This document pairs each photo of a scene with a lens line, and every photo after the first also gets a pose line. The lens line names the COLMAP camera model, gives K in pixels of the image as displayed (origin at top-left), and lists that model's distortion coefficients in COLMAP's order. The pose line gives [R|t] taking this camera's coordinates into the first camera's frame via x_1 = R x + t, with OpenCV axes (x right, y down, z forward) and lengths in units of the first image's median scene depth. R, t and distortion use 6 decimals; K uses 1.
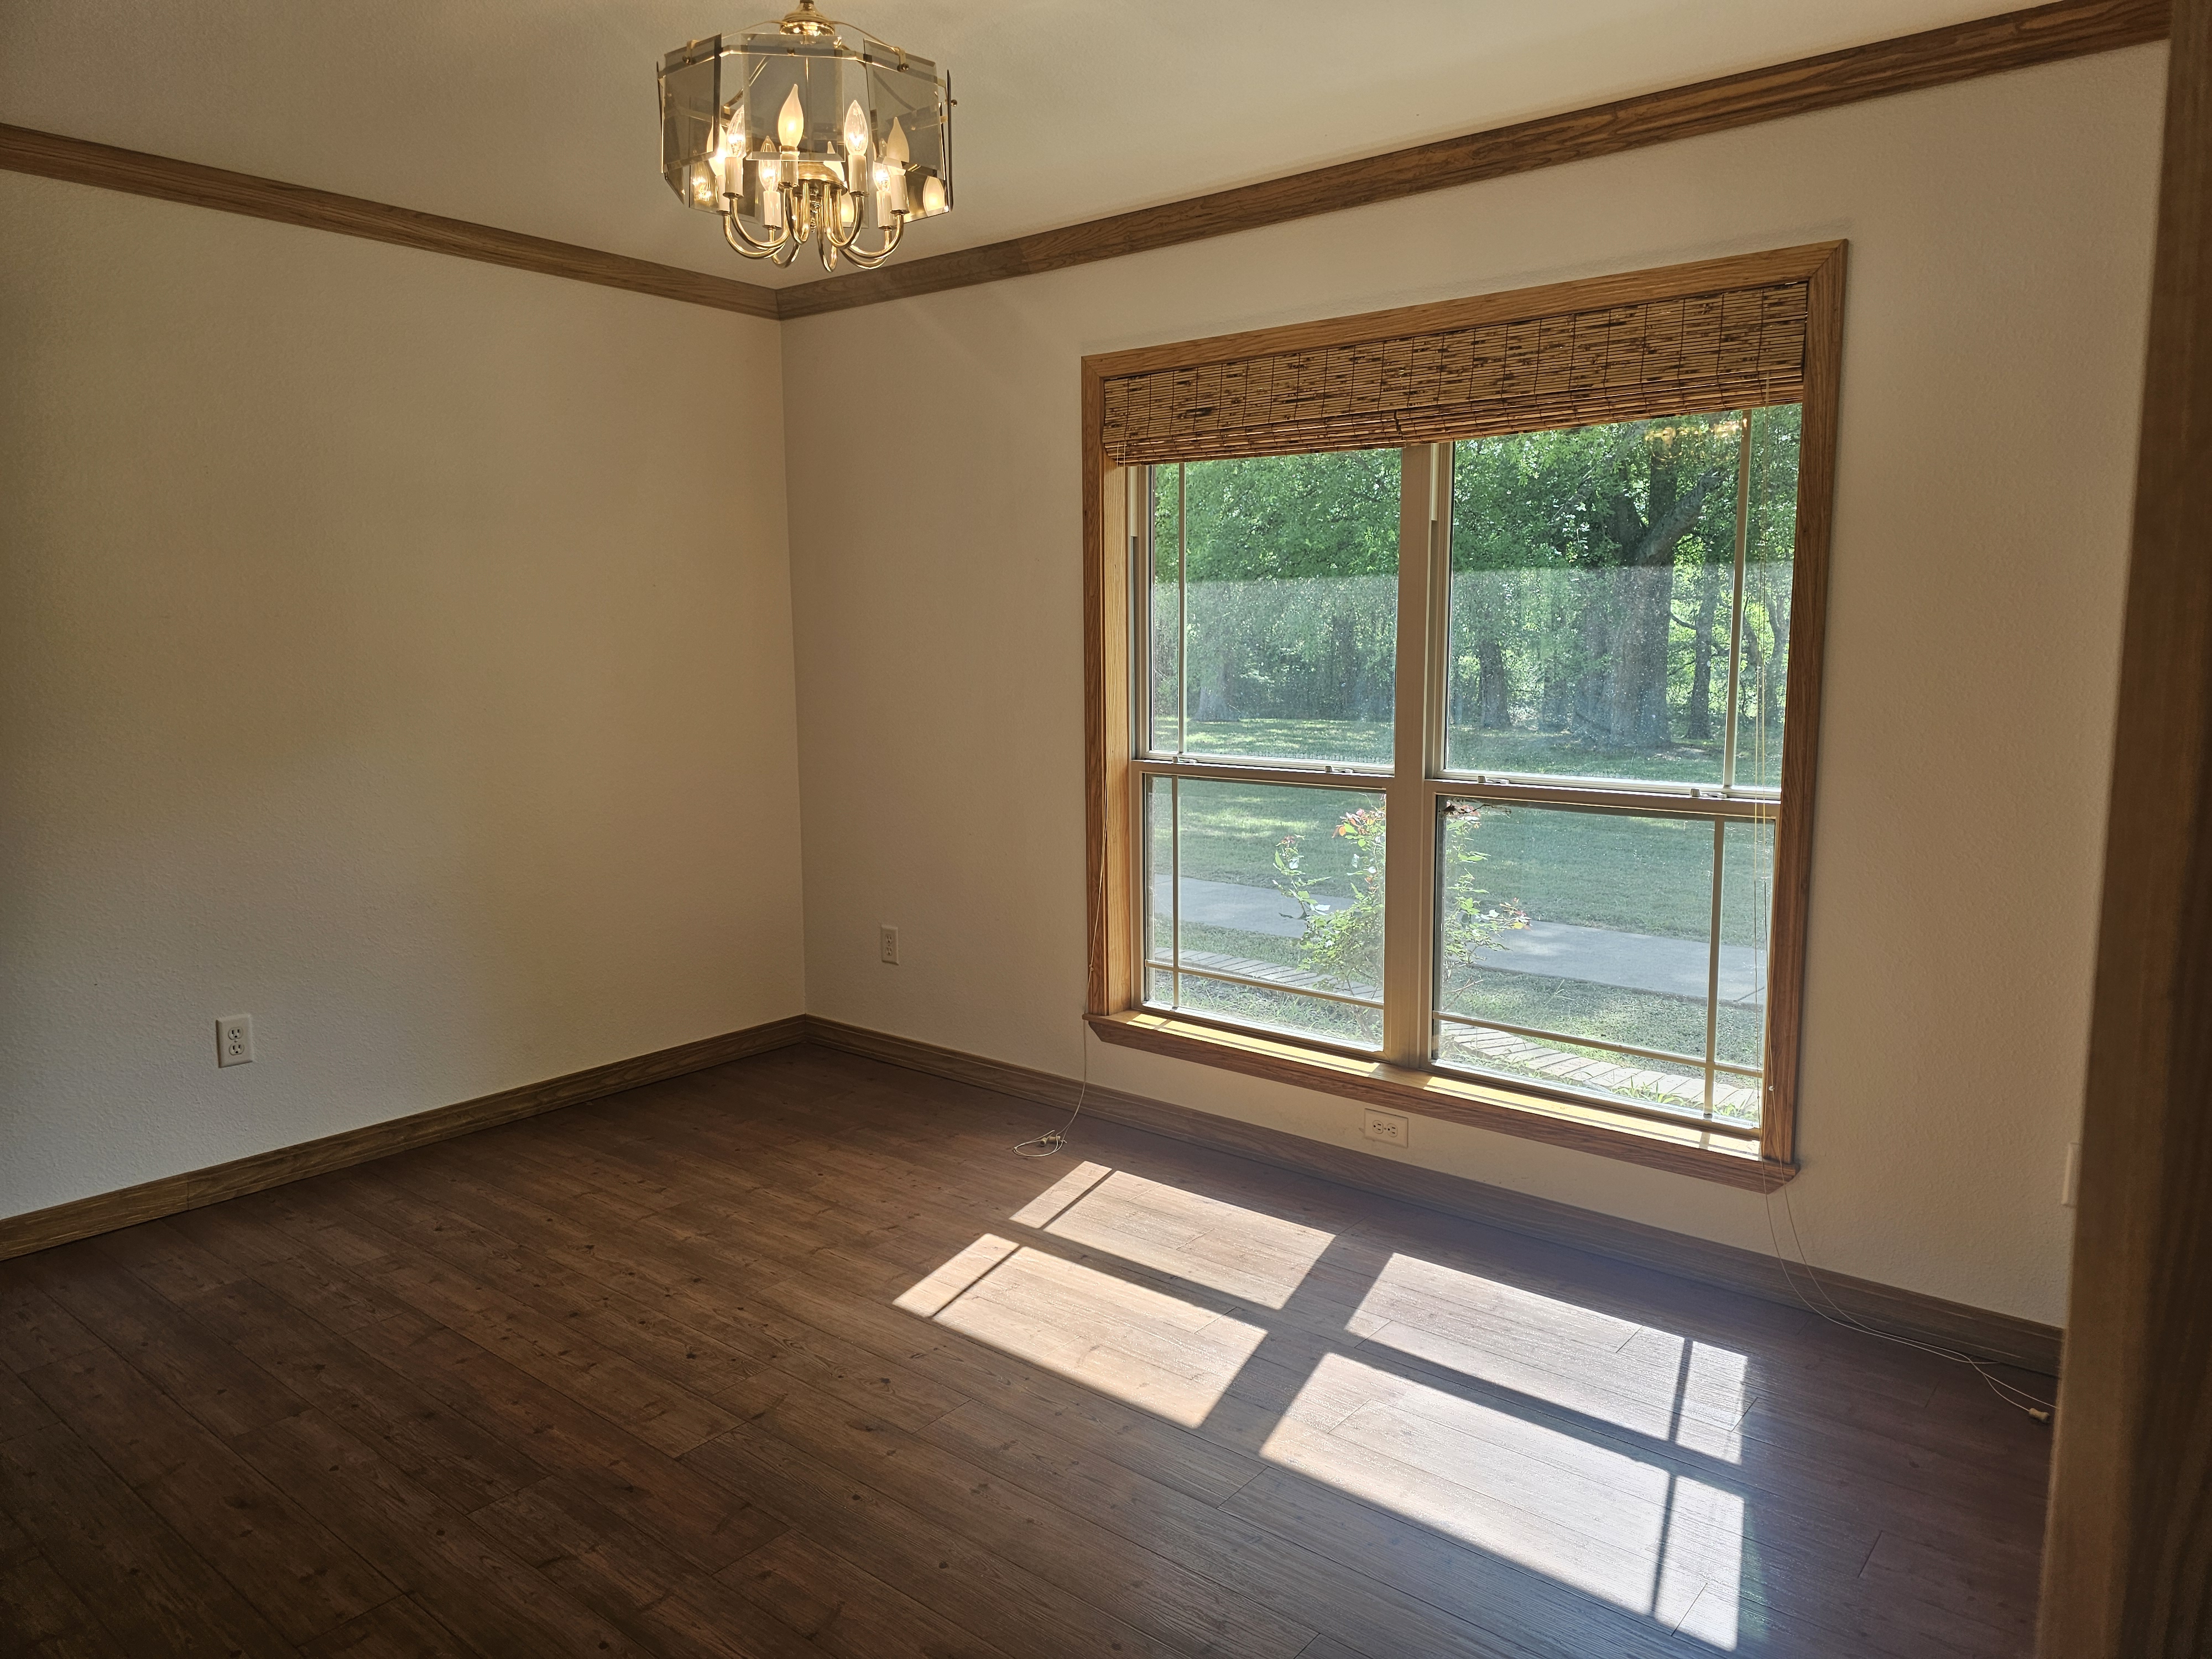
lens RADIAL K [[1487.1, 0, 1105.0], [0, 1487.1, 805.4], [0, 0, 1]] dist [0.074172, -0.073003]
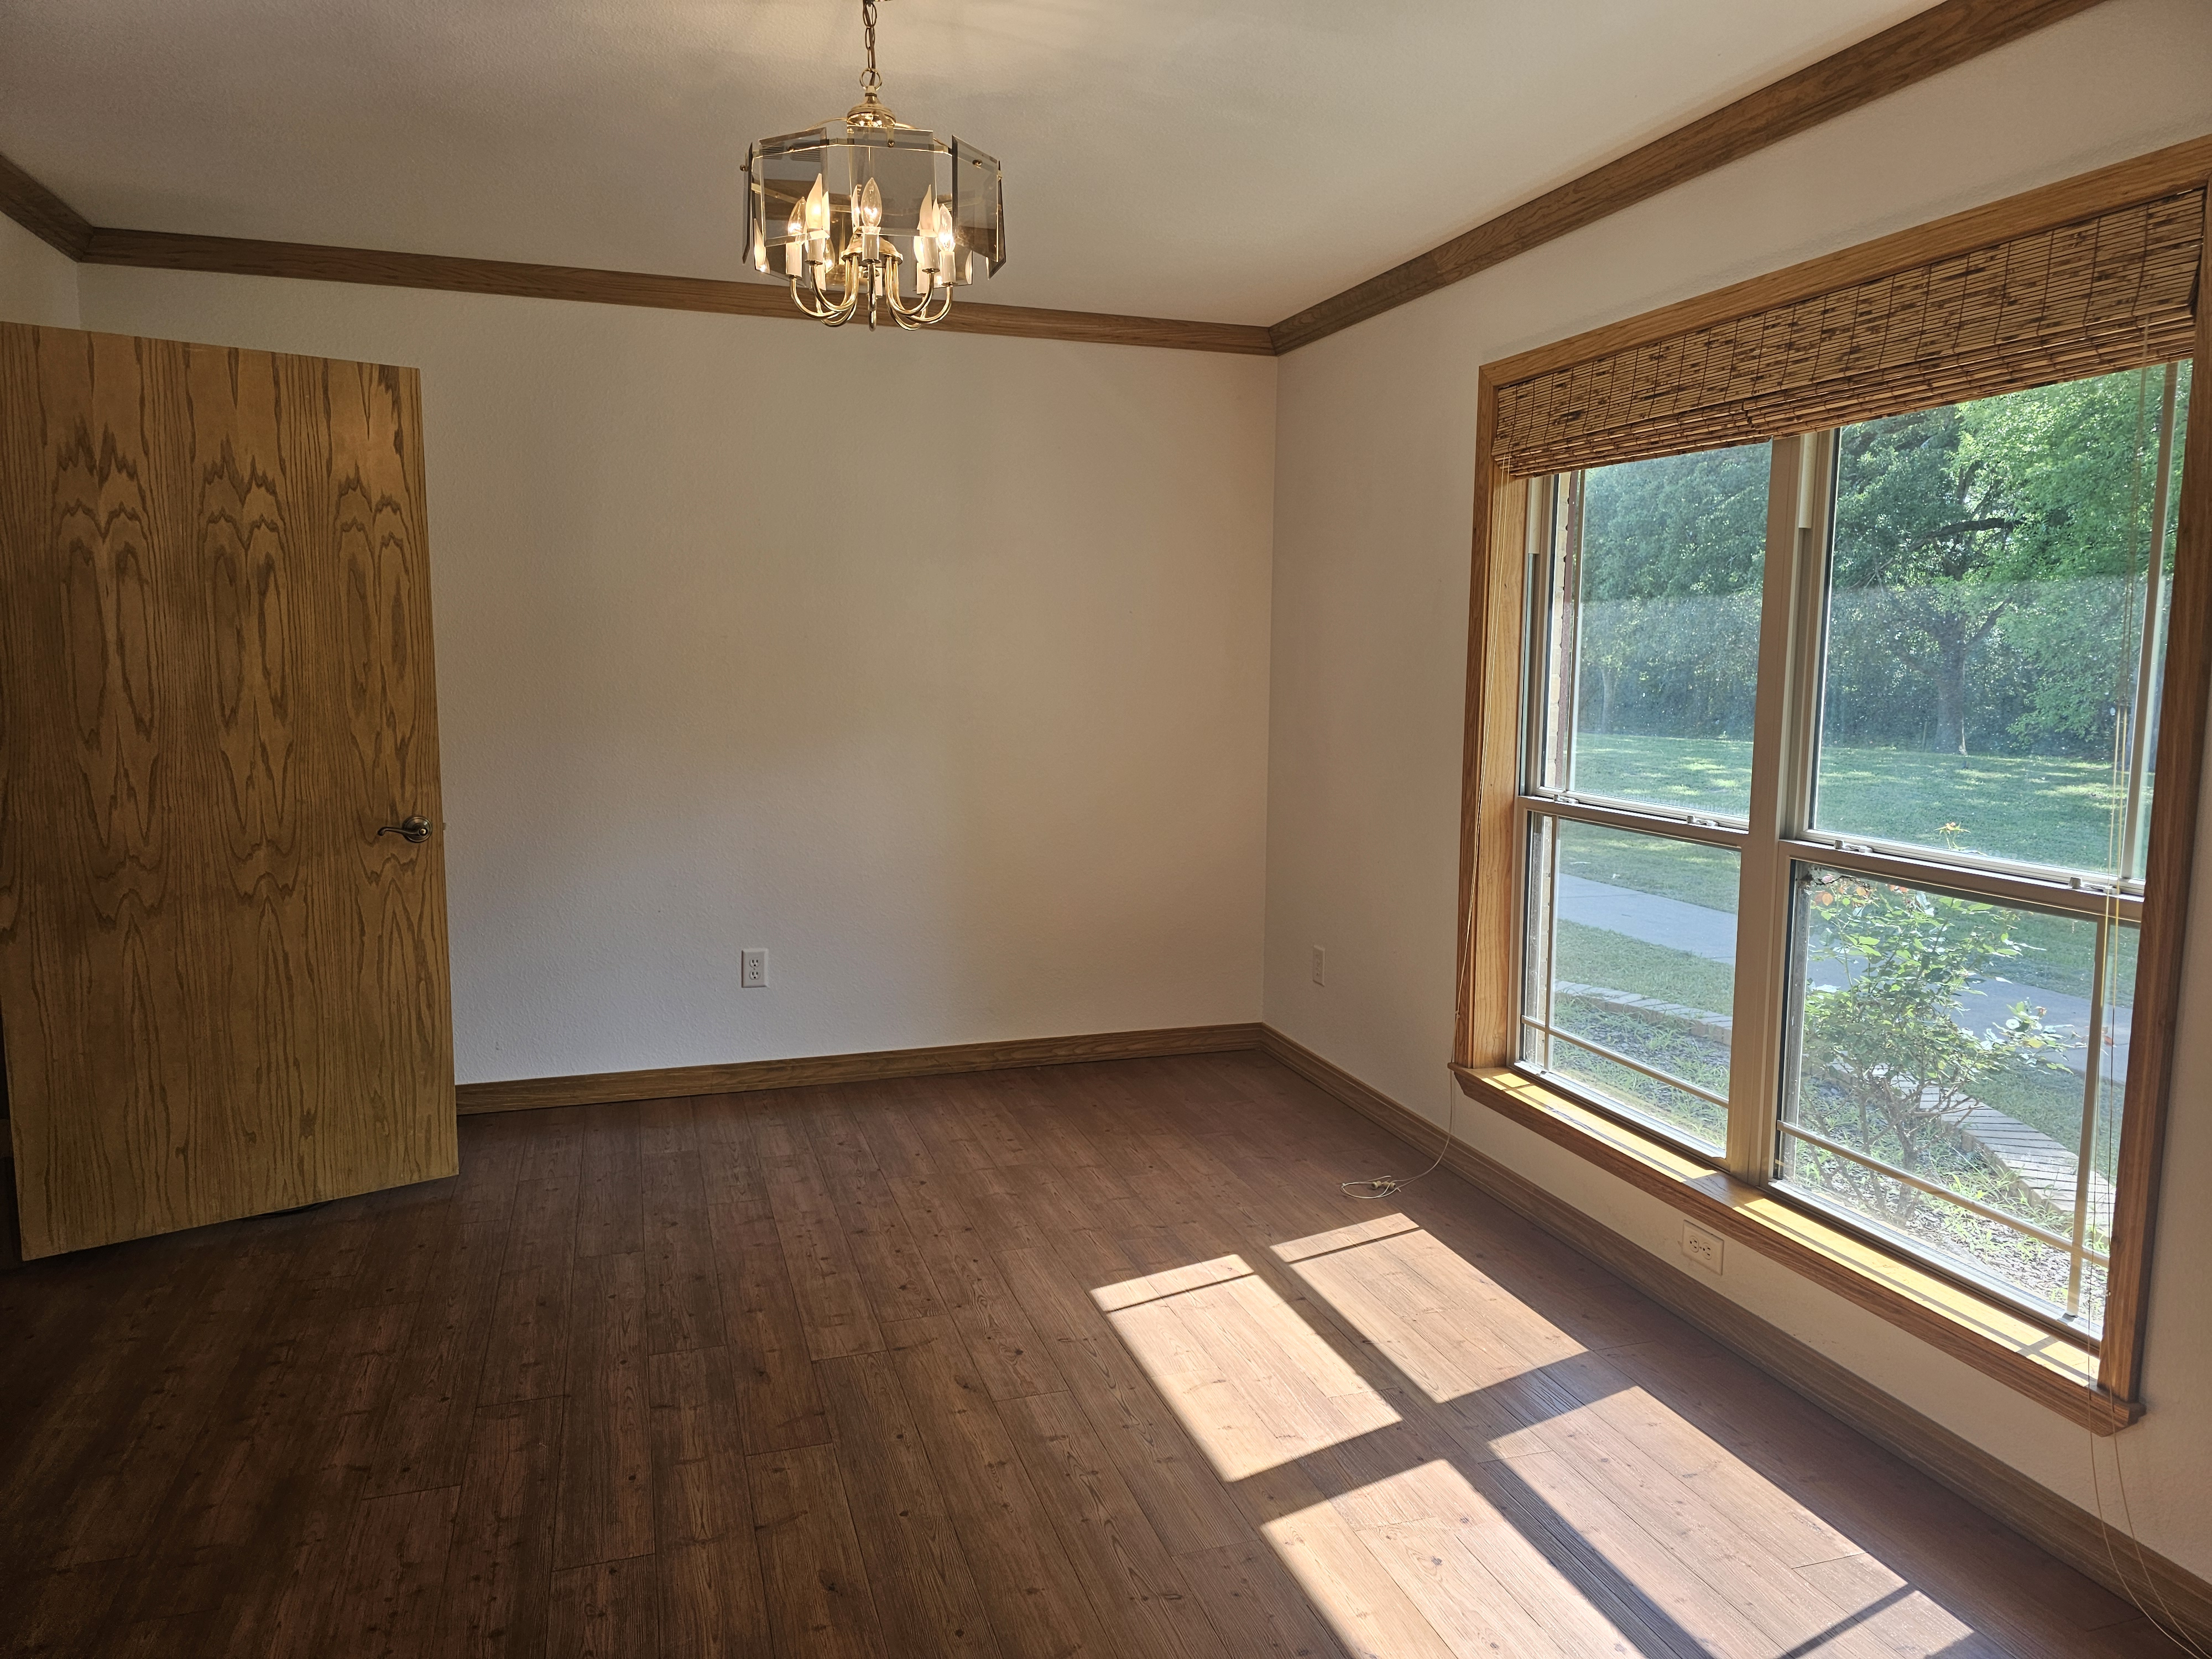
lens RADIAL K [[1487.1, 0, 1105.0], [0, 1487.1, 805.4], [0, 0, 1]] dist [0.074172, -0.073003]
pose [[0.834592, 0.066289, -0.546865, 0.363653], [-0.072495, 0.997316, 0.010254, -0.017782], [0.546077, 0.031087, 0.837158, 0.096047]]
